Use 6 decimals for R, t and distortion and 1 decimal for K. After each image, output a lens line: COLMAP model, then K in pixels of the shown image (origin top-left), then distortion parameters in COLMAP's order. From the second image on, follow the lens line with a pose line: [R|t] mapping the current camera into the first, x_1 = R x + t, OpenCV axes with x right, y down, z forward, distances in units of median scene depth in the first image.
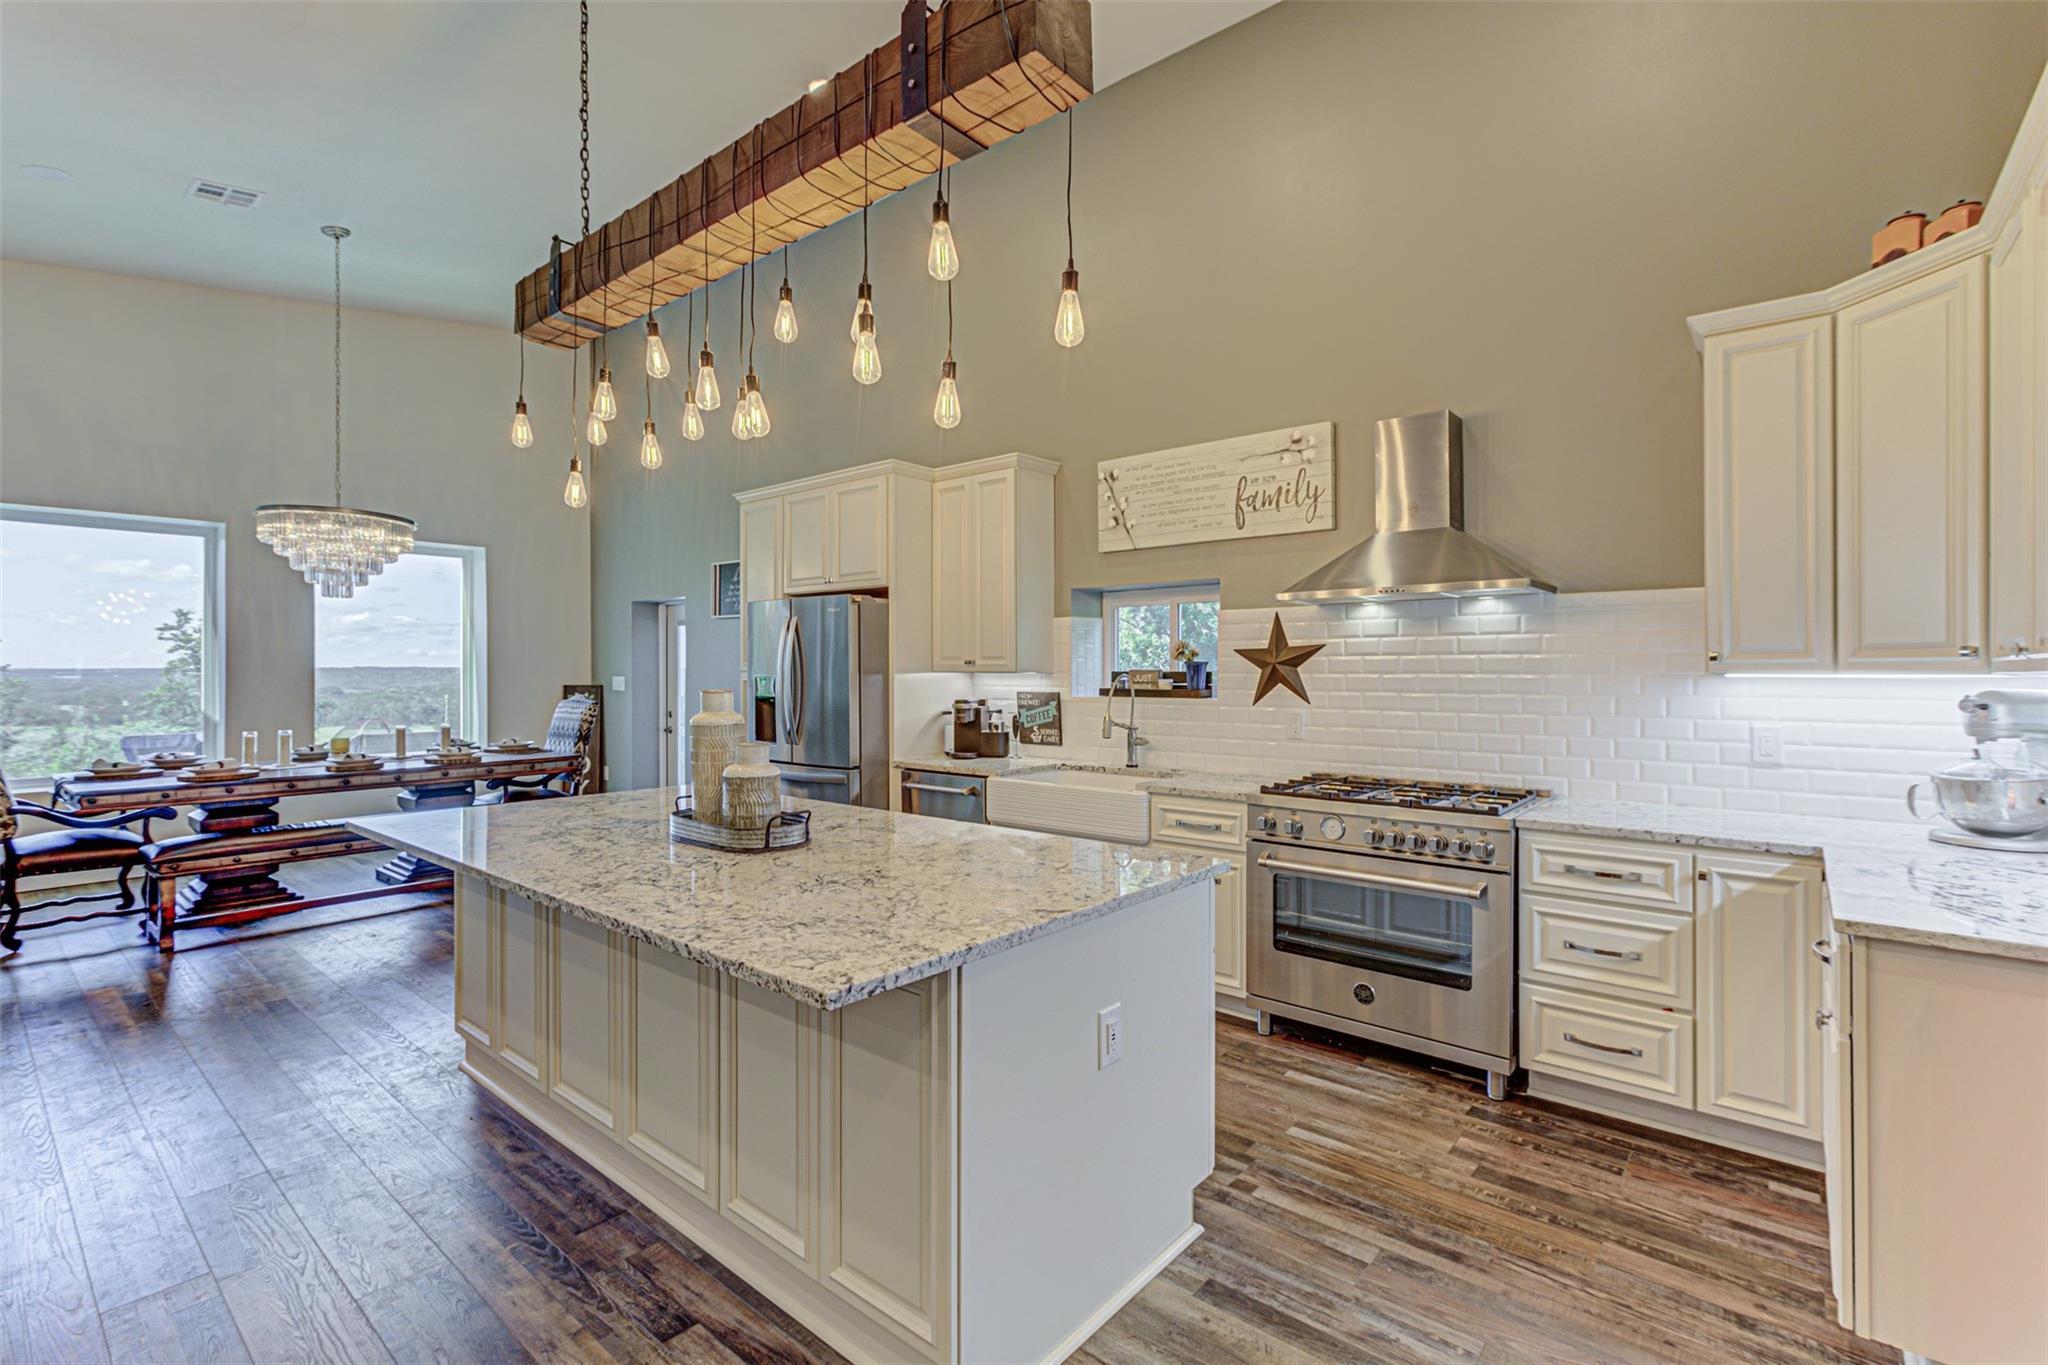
lens RADIAL K [[930.1, 0, 1025.0], [0, 930.1, 673.6], [0, 0, 1]] dist [-0.000450, 0.000647]
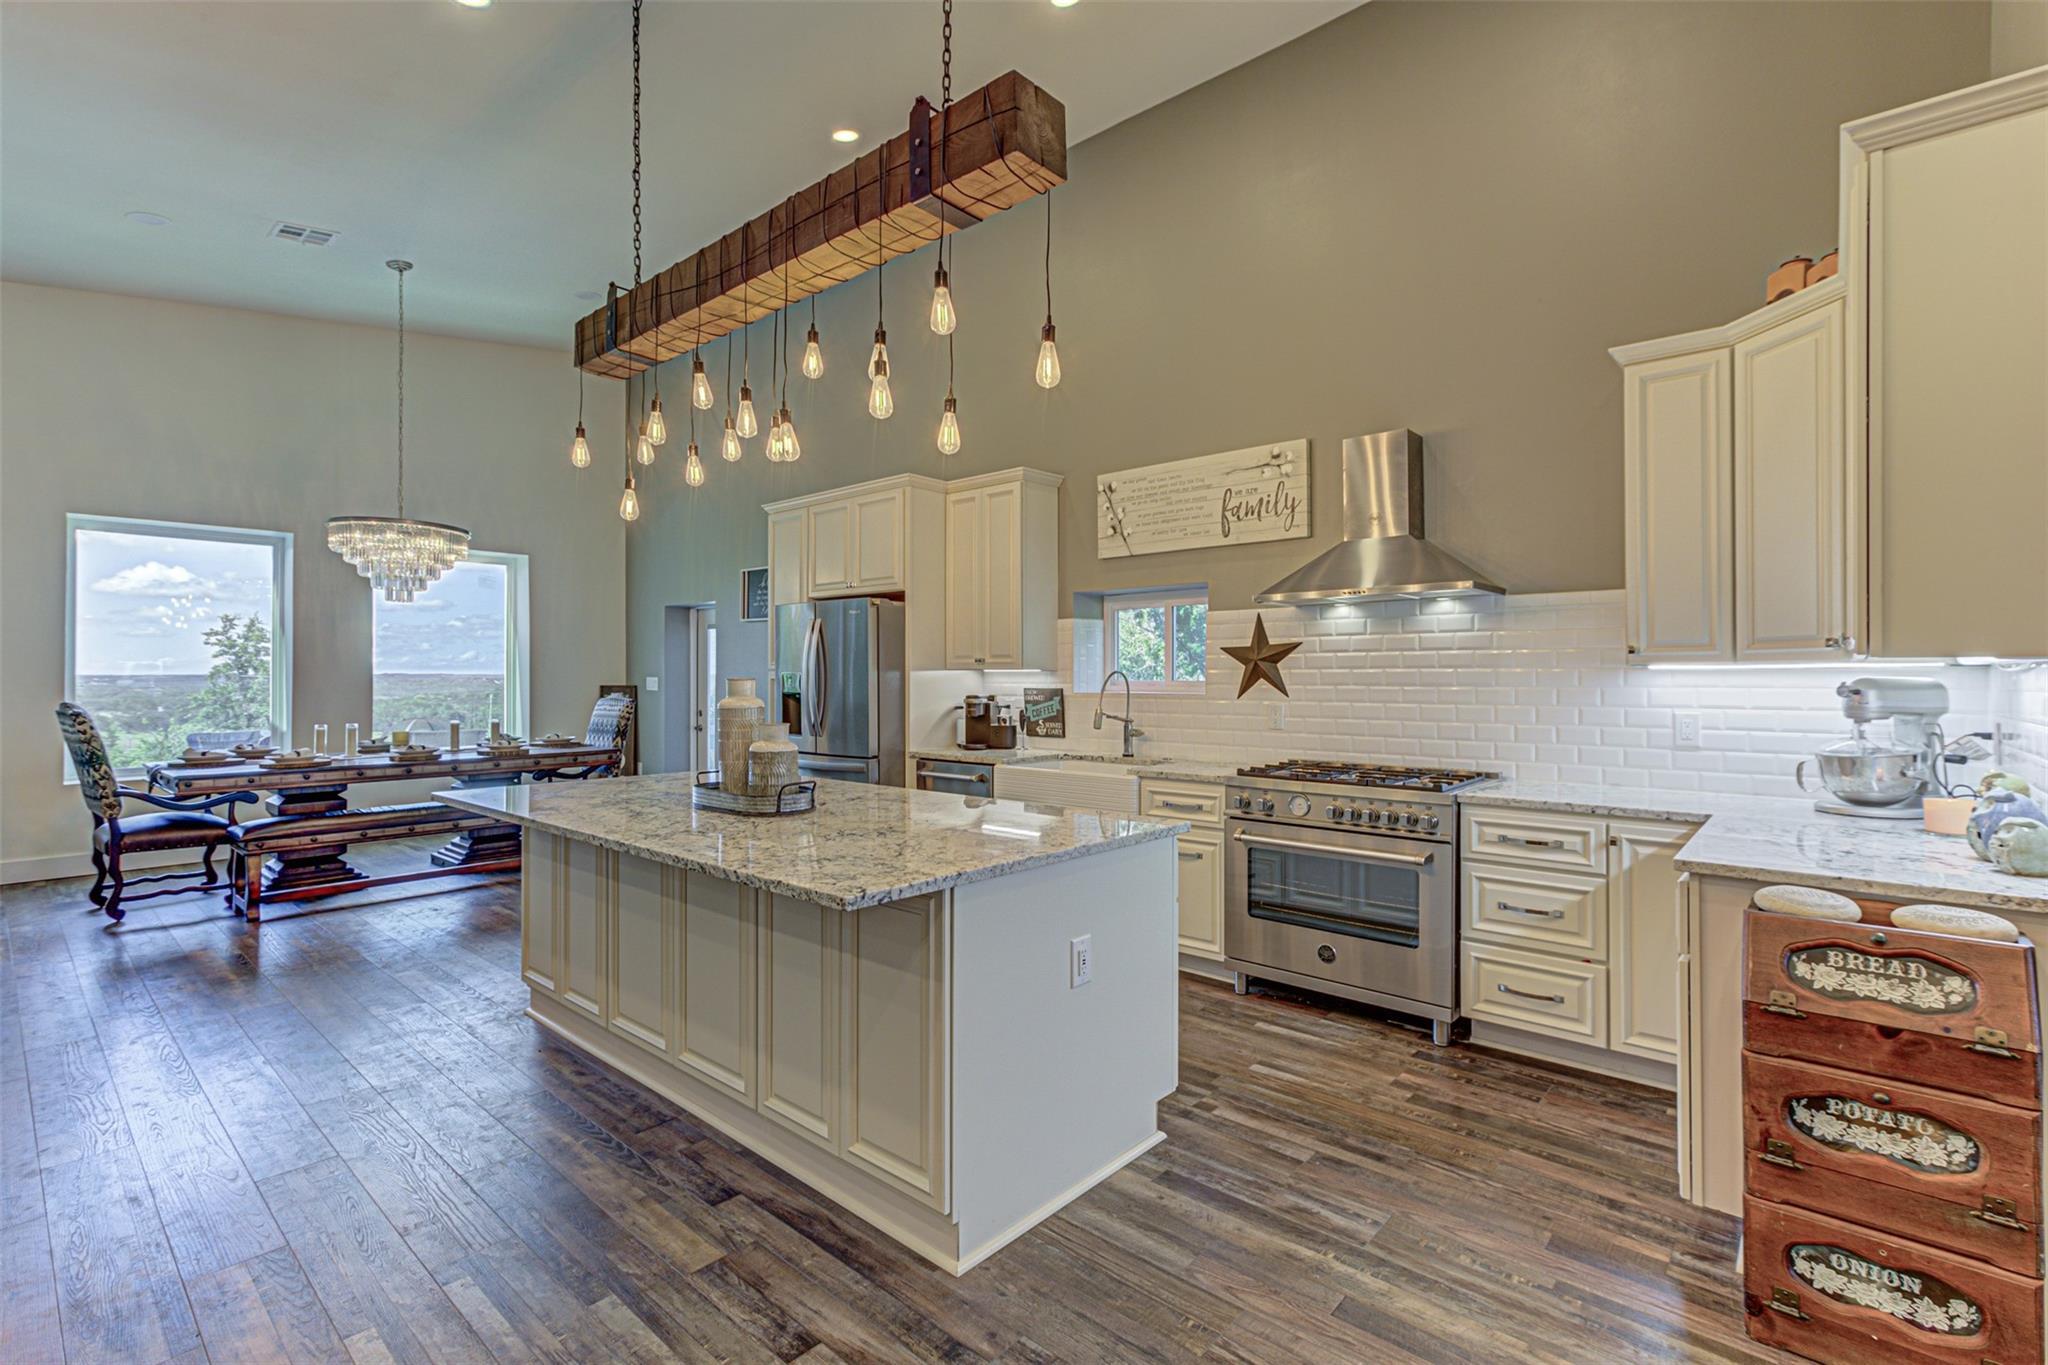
lens RADIAL K [[934.9, 0, 1024.6], [0, 934.9, 676.3], [0, 0, 1]] dist [0.001182, 0.000023]
pose [[0.999708, 0.000913, -0.024136, 0.031292], [-0.001027, 0.999988, -0.004698, 0.018334], [0.024132, 0.004721, 0.999698, -0.139517]]
